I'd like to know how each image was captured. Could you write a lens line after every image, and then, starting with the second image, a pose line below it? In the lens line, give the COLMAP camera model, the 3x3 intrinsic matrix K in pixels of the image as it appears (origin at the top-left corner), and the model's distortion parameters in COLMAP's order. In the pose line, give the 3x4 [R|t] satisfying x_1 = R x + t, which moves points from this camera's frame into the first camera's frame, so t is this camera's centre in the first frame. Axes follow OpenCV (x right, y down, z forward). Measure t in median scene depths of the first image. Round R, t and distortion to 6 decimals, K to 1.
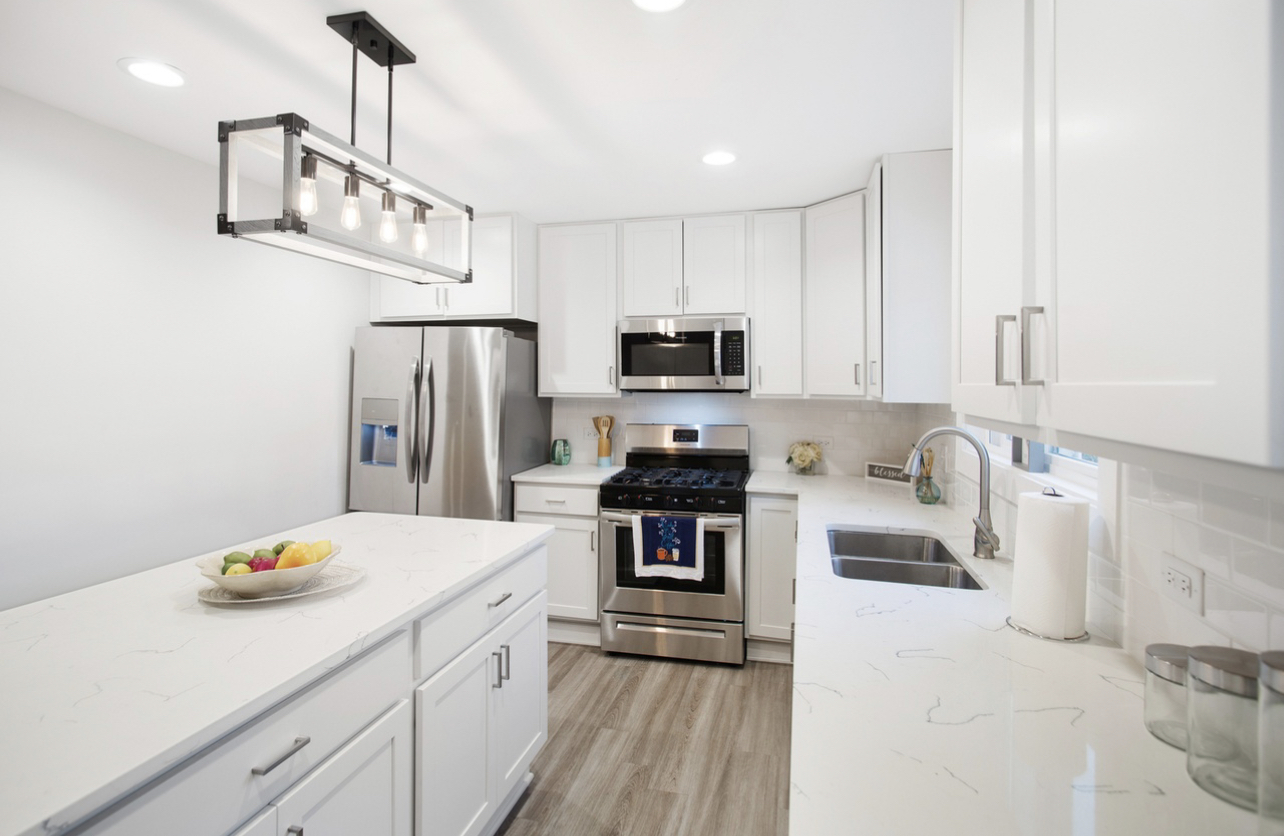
lens RADIAL K [[635.8, 0, 637.0], [0, 635.8, 376.5], [0, 0, 1]] dist [-0.005184, 0.007992]
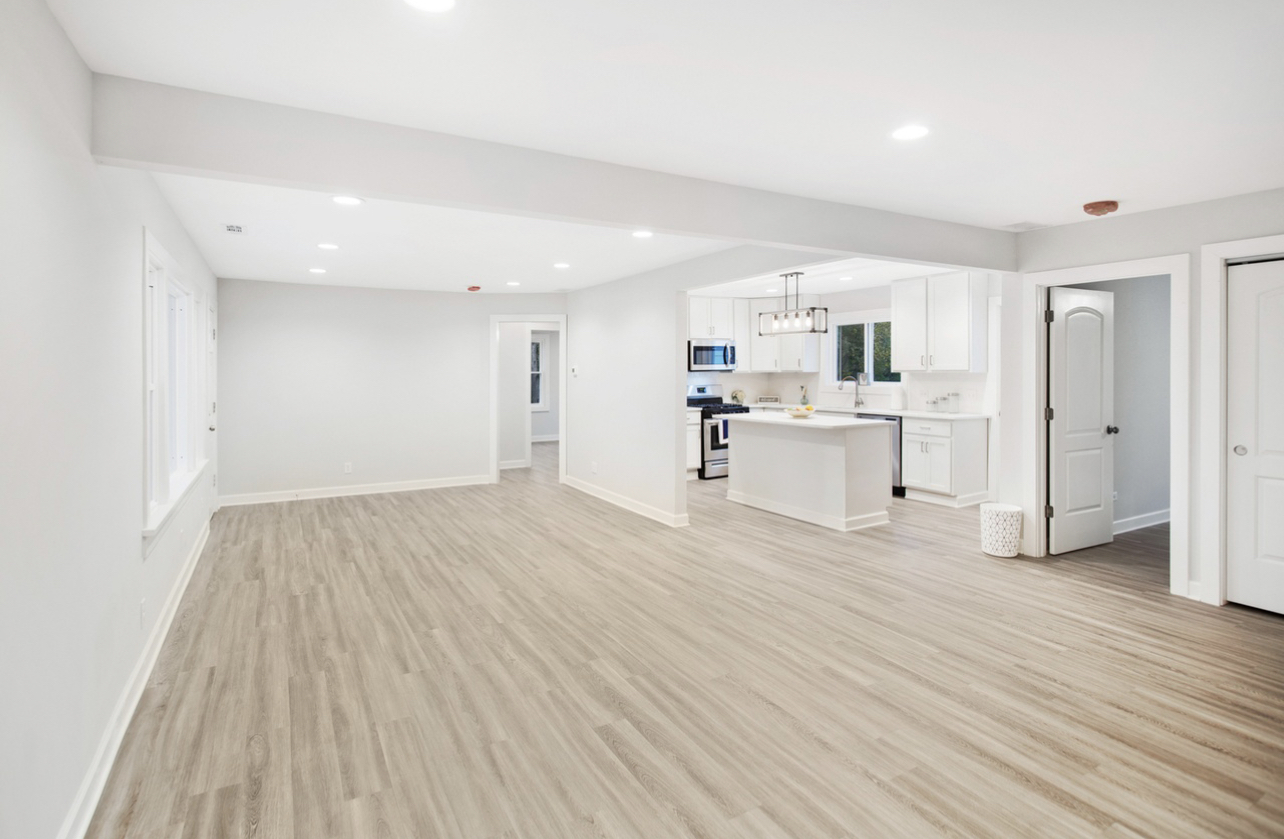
lens RADIAL K [[635.8, 0, 660.1], [0, 635.8, 364.3], [0, 0, 1]] dist [-0.005184, 0.007992]
pose [[0.702870, -0.007543, 0.711278, -1.819794], [0.003620, 0.999969, 0.007028, -0.018496], [-0.711309, -0.002365, 0.702875, -0.554173]]
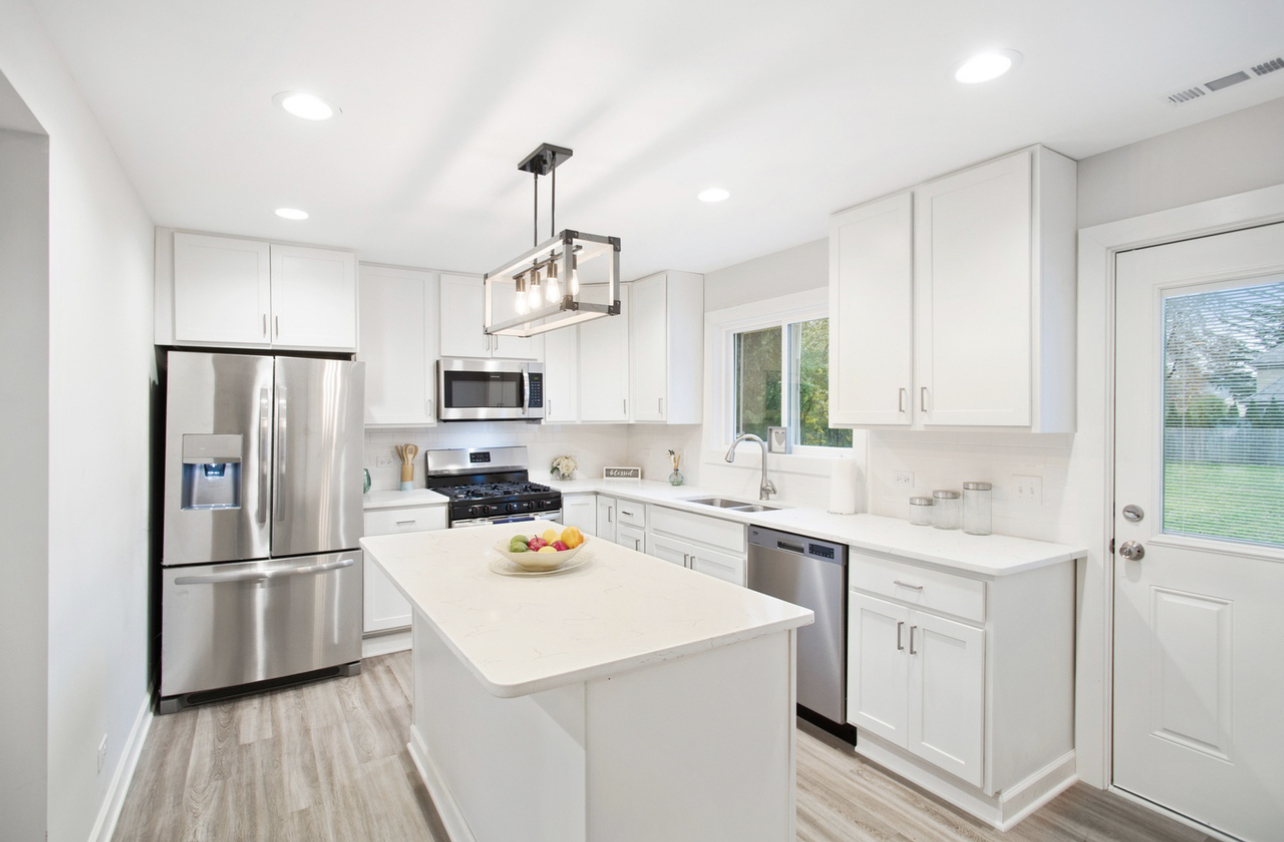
lens RADIAL K [[636.3, 0, 647.2], [0, 636.3, 412.8], [0, 0, 1]] dist [-0.004004, 0.000750]
pose [[0.688911, -0.008863, 0.724792, -0.630734], [-0.001496, 0.999906, 0.013648, -0.008260], [-0.724844, -0.010487, 0.688833, -0.059926]]
